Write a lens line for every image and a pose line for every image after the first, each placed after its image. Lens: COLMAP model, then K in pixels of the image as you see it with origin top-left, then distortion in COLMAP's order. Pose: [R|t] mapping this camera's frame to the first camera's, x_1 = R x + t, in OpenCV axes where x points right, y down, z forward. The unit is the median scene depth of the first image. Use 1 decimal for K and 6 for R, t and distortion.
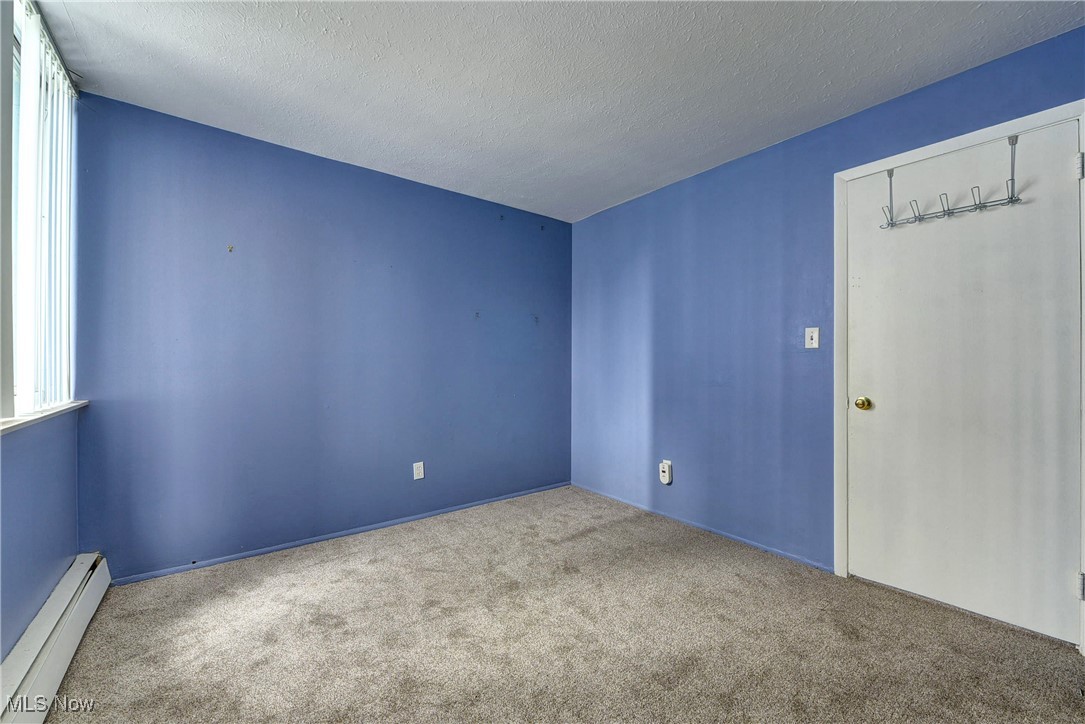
lens RADIAL K [[434.4, 0, 544.0], [0, 434.4, 362.3], [0, 0, 1]] dist [-0.007599, -0.001084]
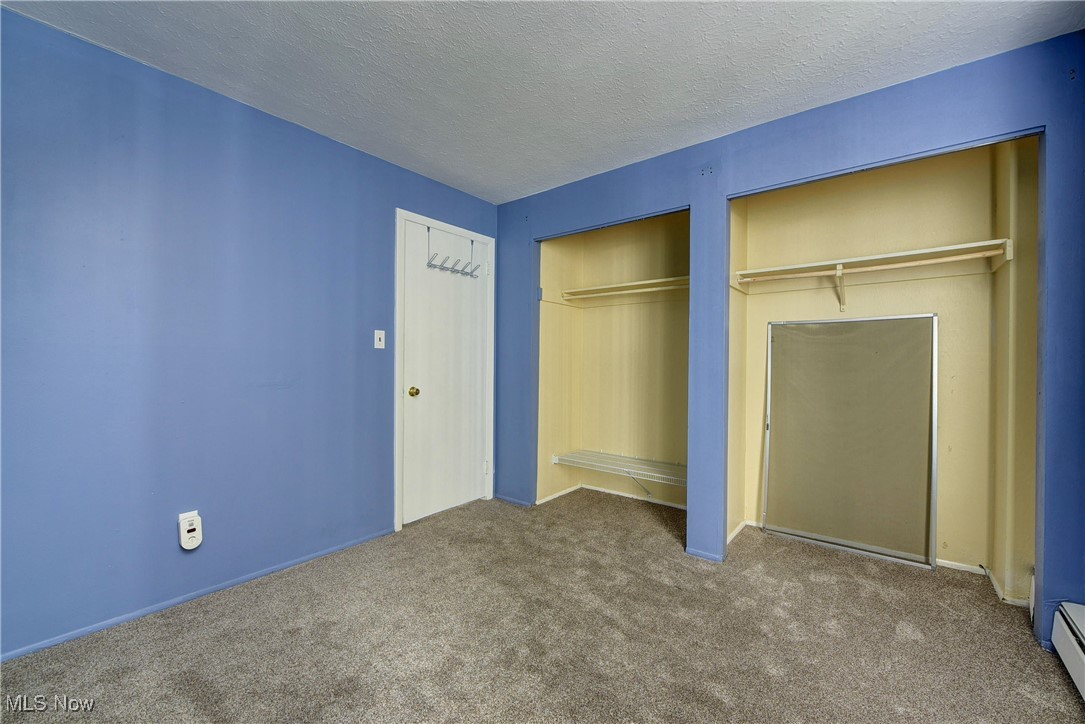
lens RADIAL K [[434.4, 0, 543.0], [0, 434.4, 363.3], [0, 0, 1]] dist [-0.007599, -0.001084]
pose [[-0.236308, -0.005549, 0.971662, -0.613091], [-0.006706, 0.999969, 0.004080, -0.000274], [-0.971655, -0.005551, -0.236337, 0.857962]]
